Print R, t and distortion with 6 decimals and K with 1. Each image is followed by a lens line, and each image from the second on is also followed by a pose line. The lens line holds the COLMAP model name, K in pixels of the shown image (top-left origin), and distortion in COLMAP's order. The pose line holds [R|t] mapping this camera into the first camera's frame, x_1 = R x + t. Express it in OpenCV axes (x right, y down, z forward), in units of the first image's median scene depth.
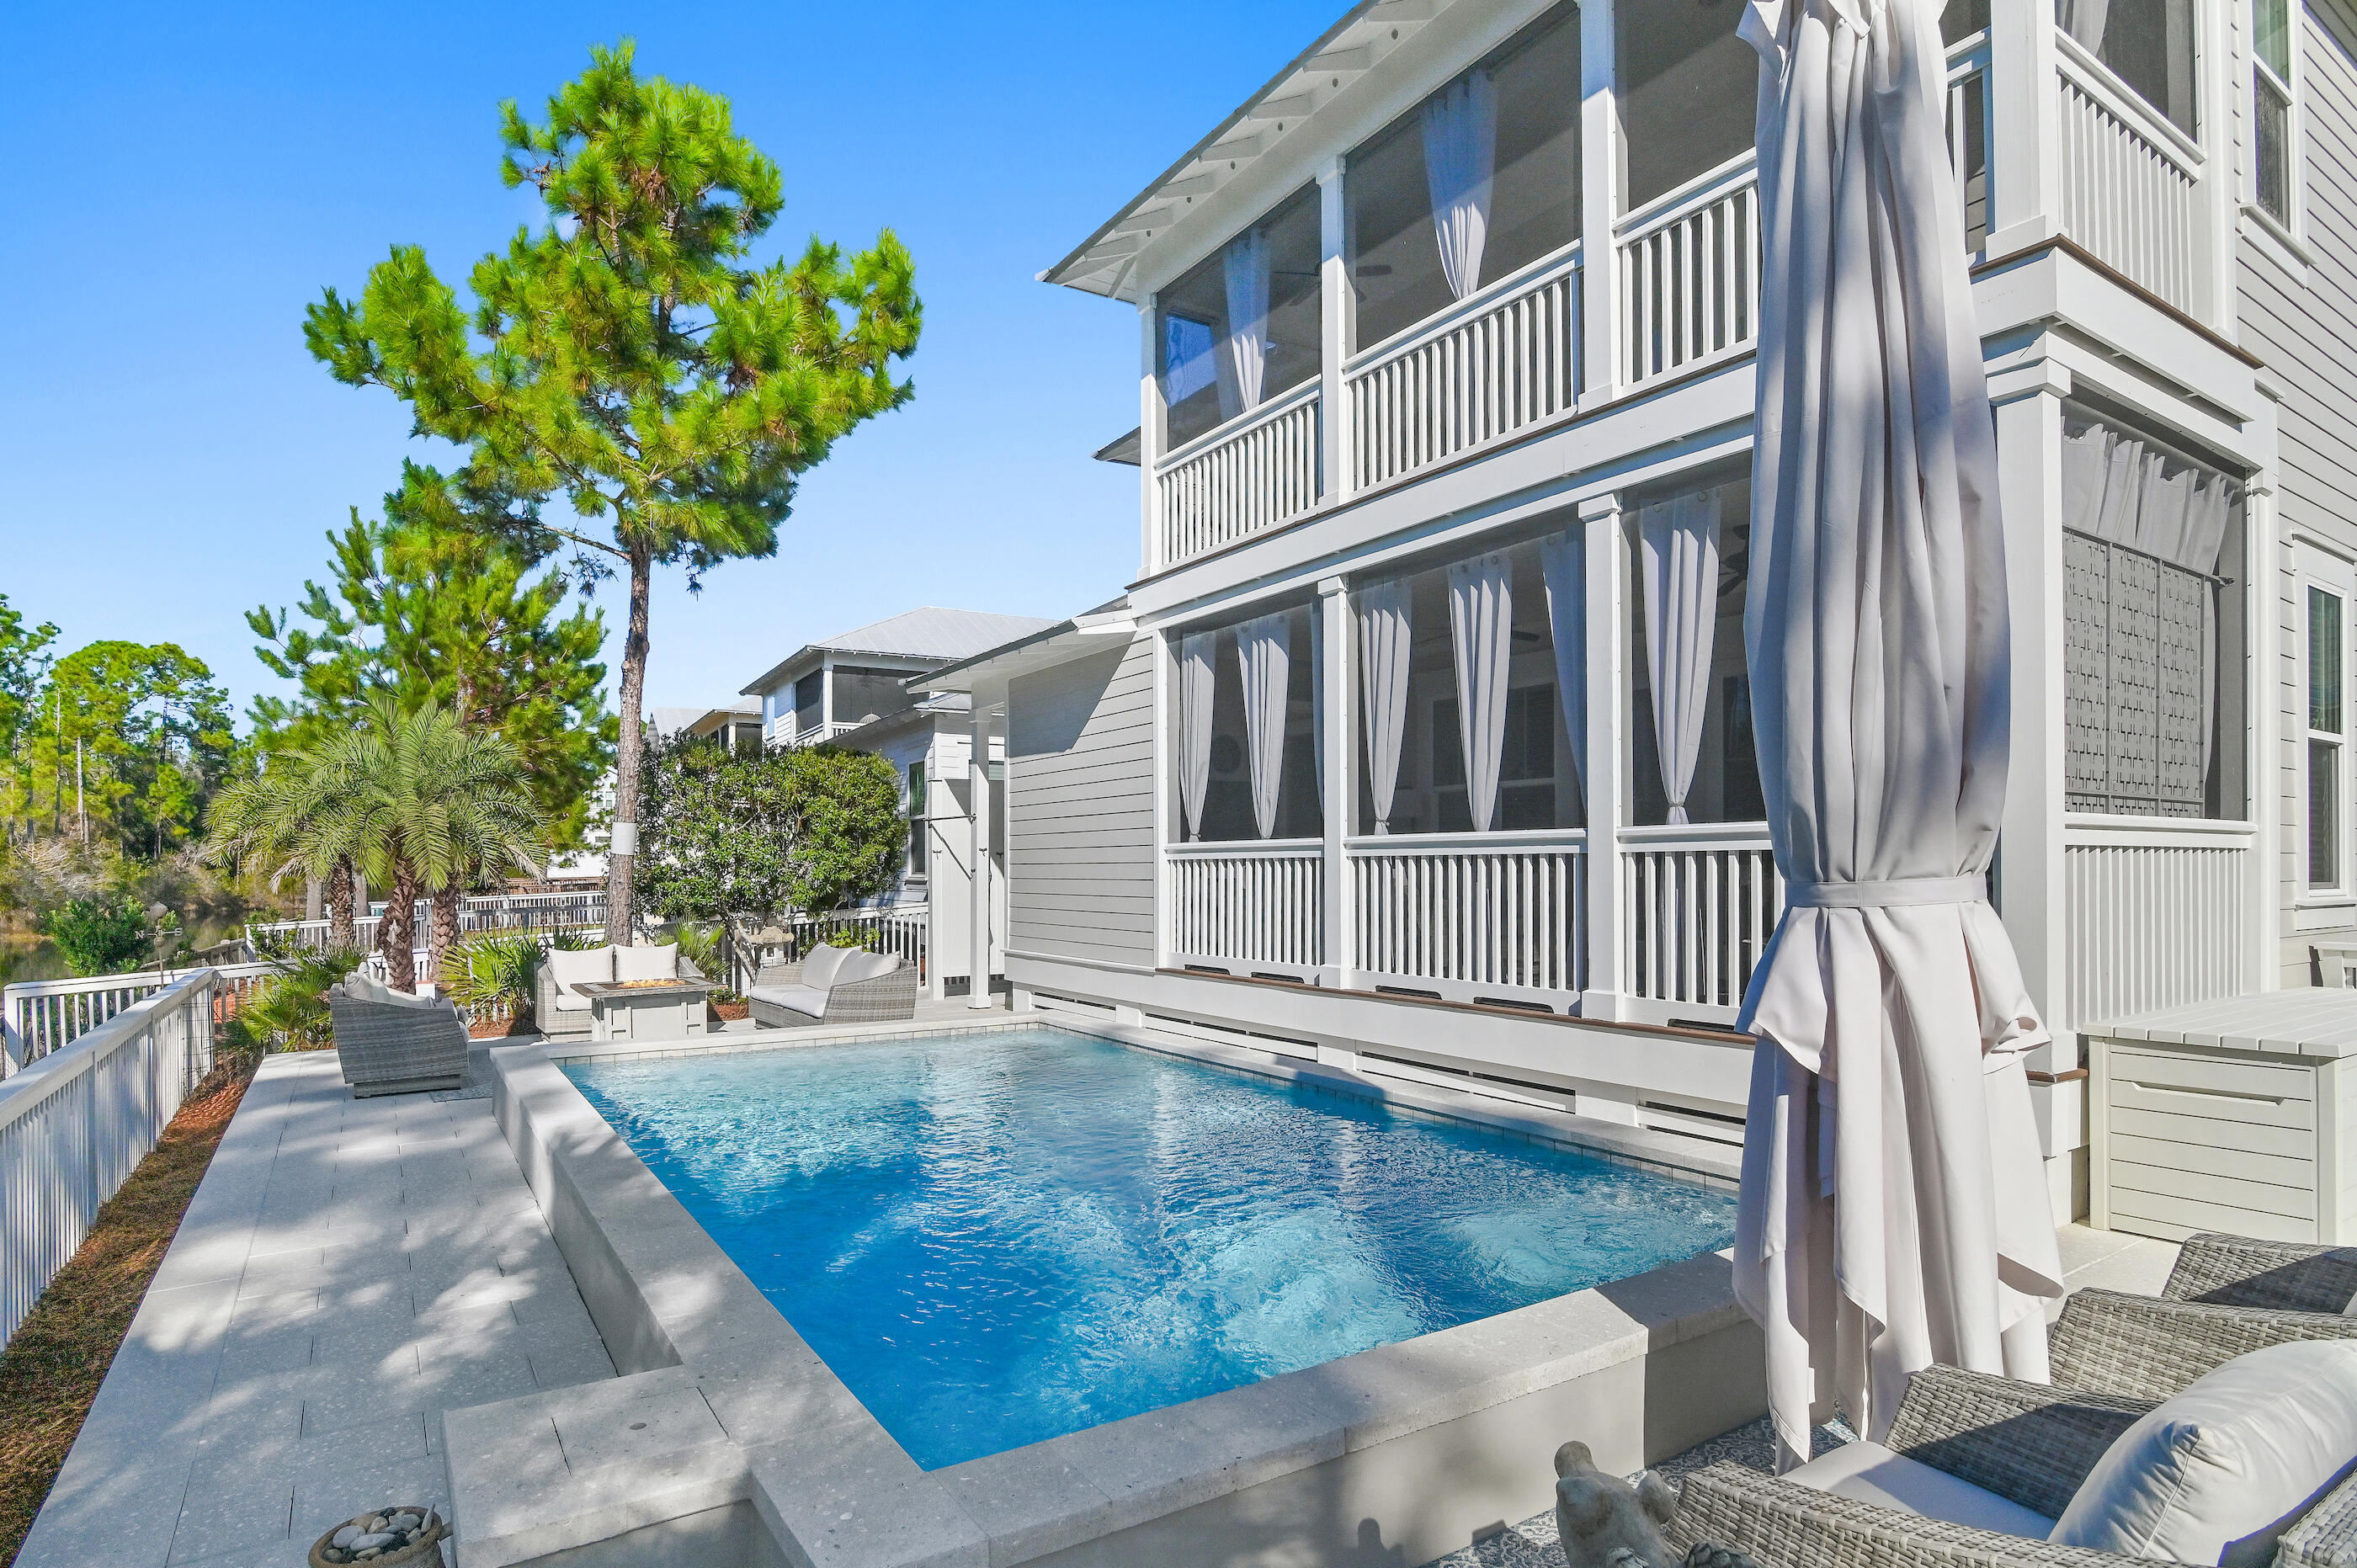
lens RADIAL K [[1233.9, 0, 1153.4], [0, 1233.9, 878.7], [0, 0, 1]] dist [-0.021705, -0.000336]
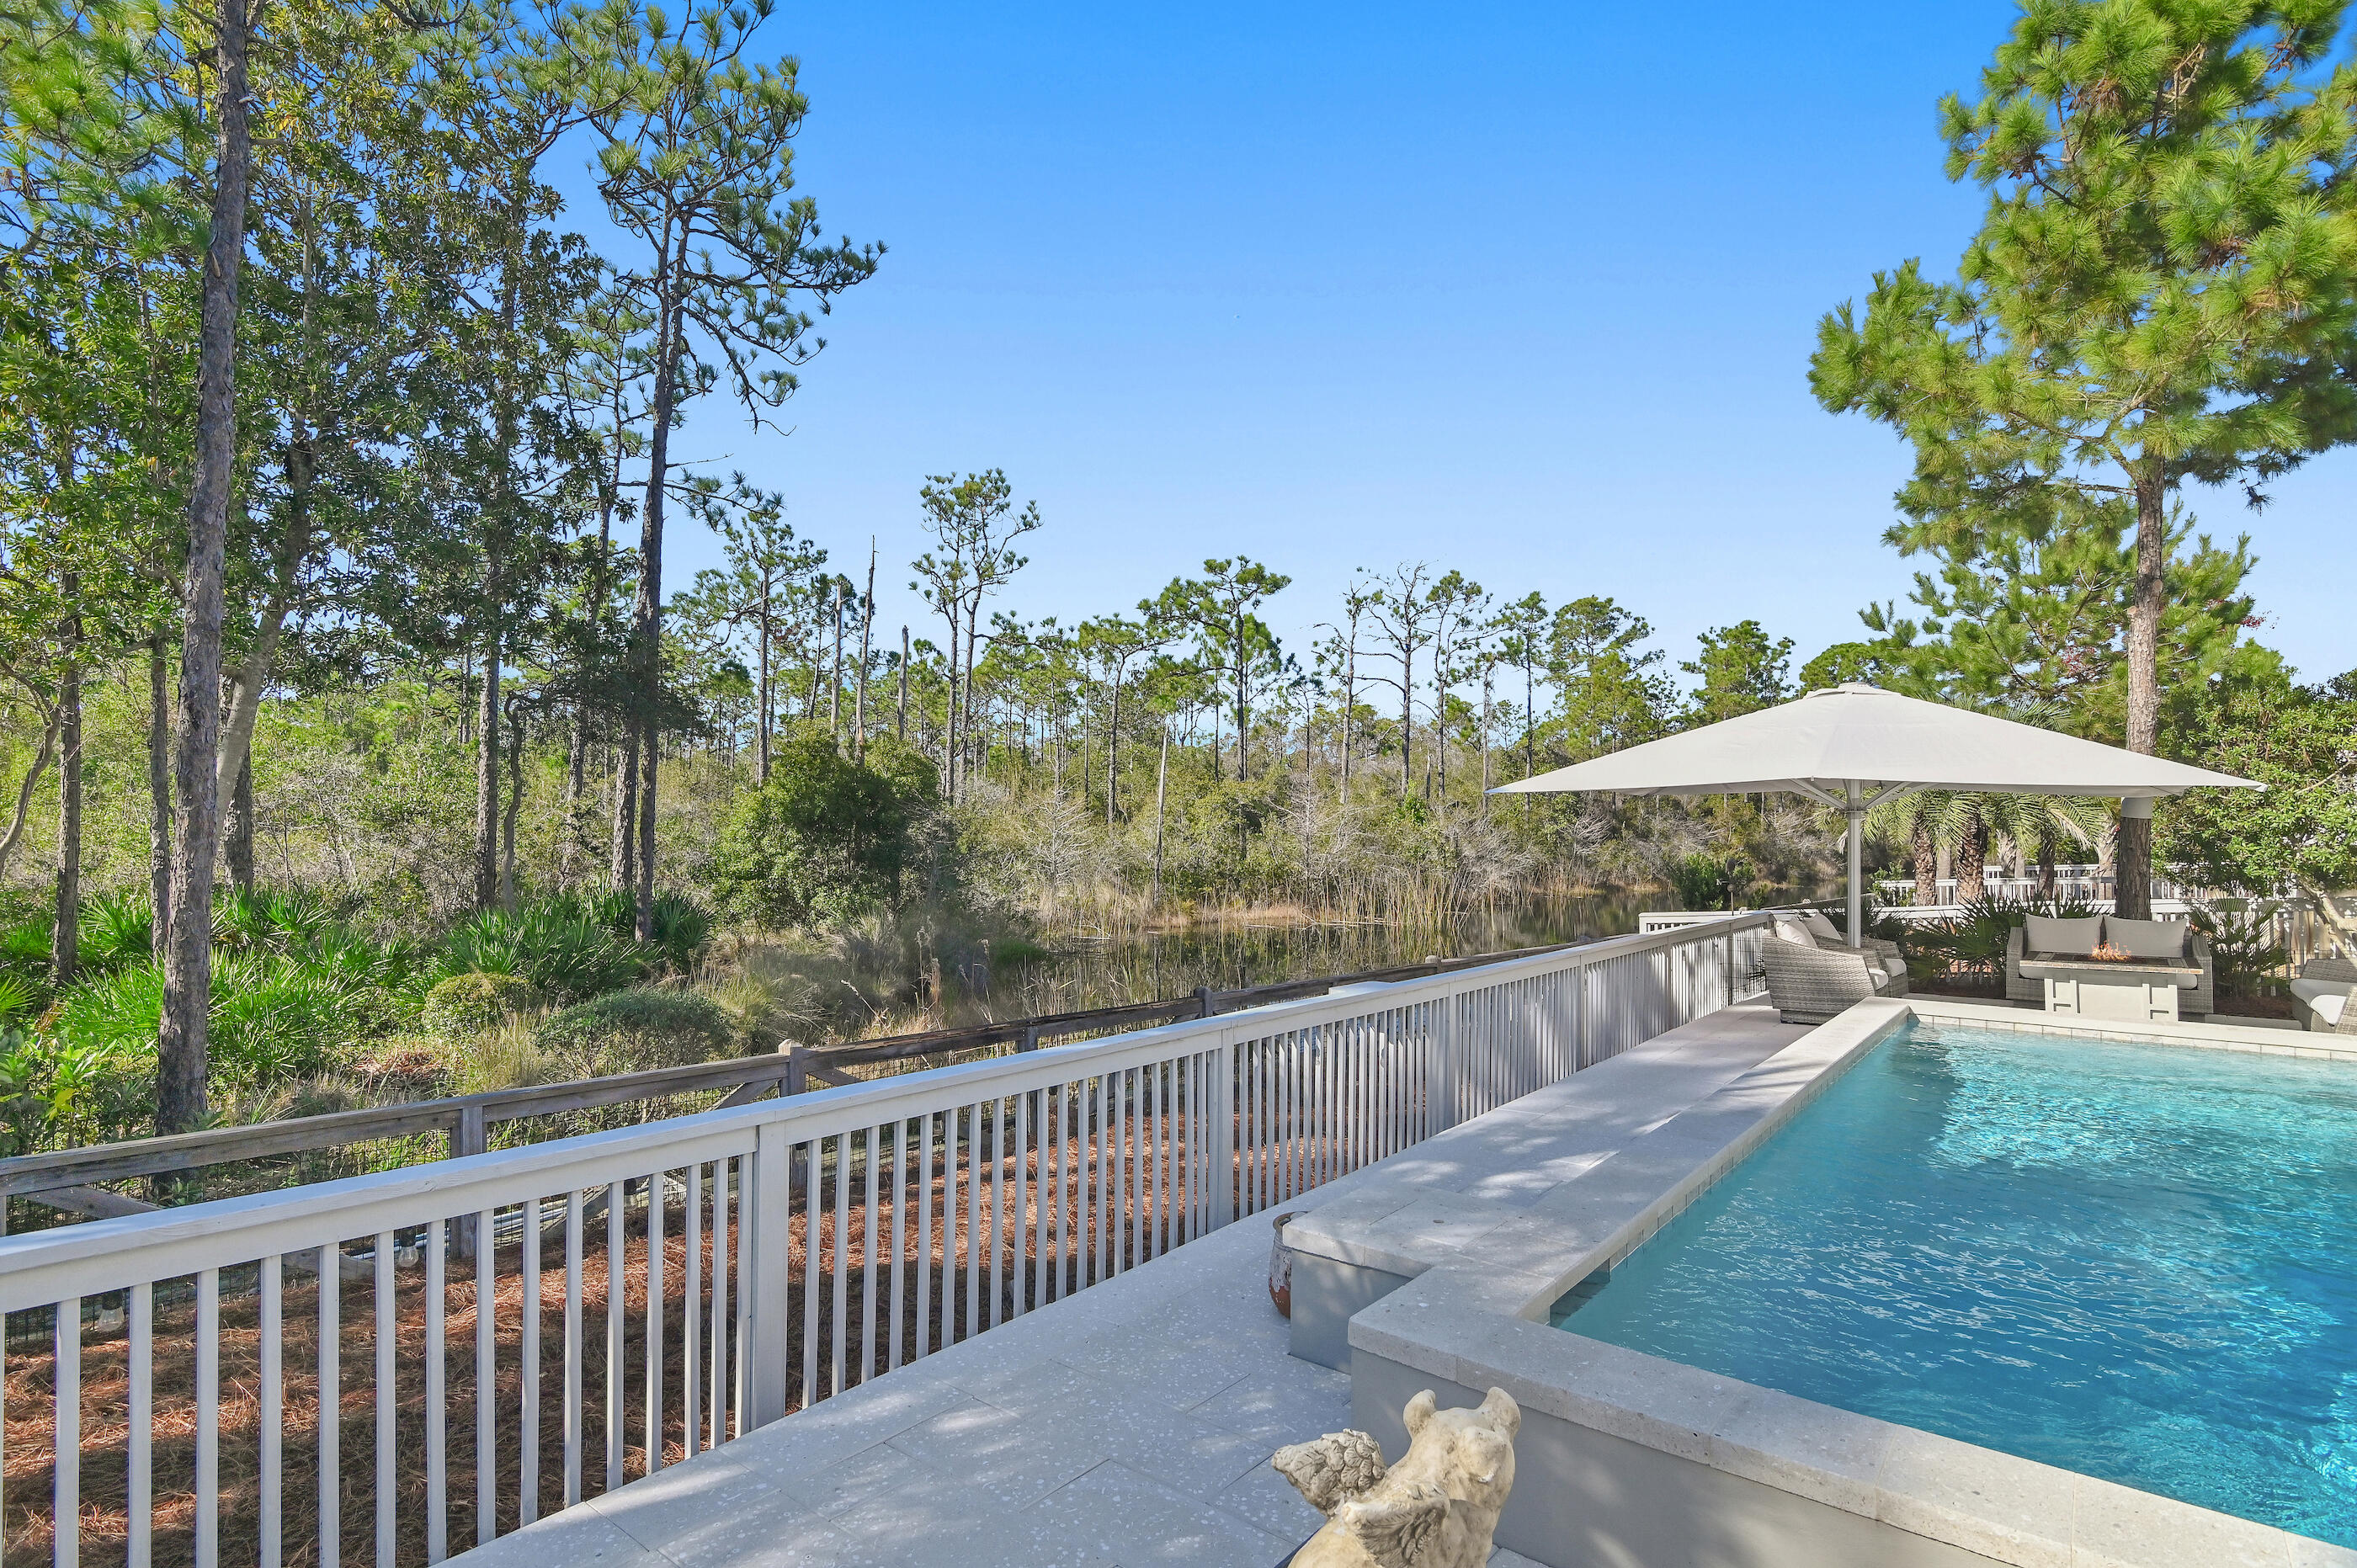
lens RADIAL K [[1154.0, 0, 1153.5], [0, 1154.0, 824.5], [0, 0, 1]] dist [-0.026092, 0.000270]
pose [[0.305076, -0.004738, -0.952316, 0.080989], [-0.009934, 0.999917, -0.008158, -0.000834], [0.952276, 0.011949, 0.305004, 0.029556]]
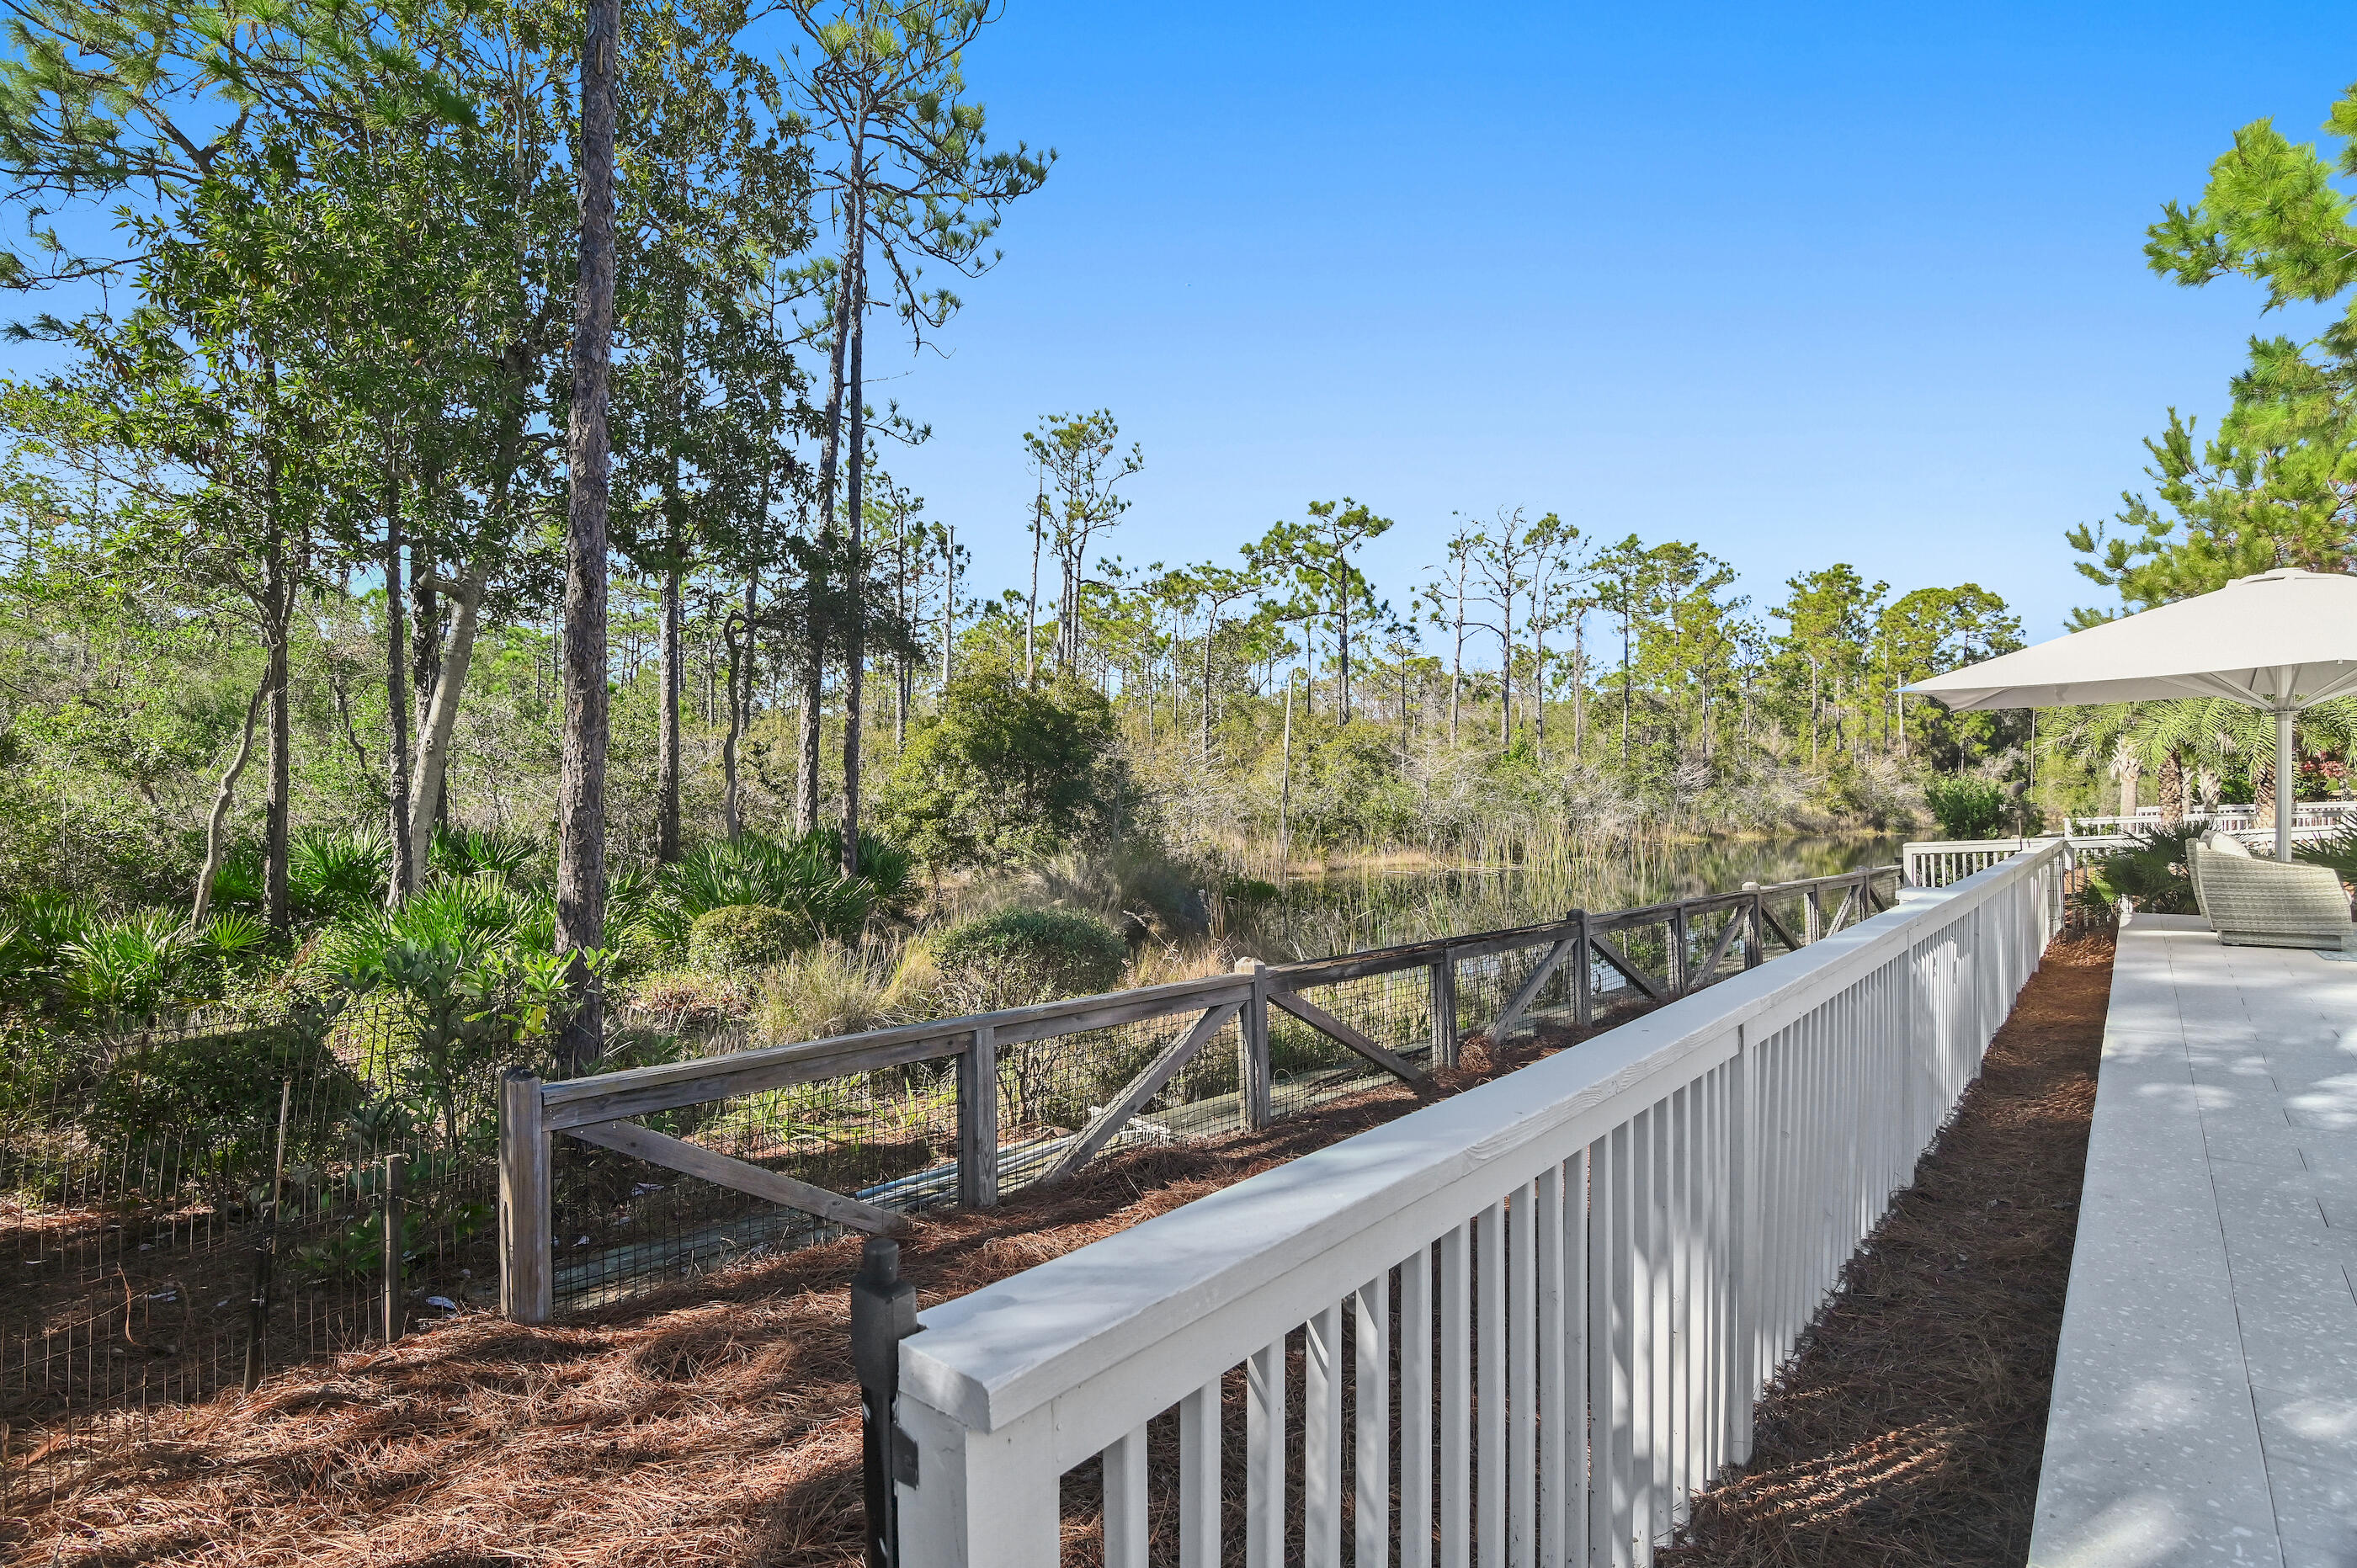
lens RADIAL K [[1154.0, 0, 1176.6], [0, 1154.0, 802.4], [0, 0, 1]] dist [-0.026092, 0.000270]
pose [[0.281044, 0.009873, -0.959644, 0.013456], [-0.001933, 0.999951, 0.009721, 0.015940], [0.959693, -0.000877, 0.281049, -0.056986]]
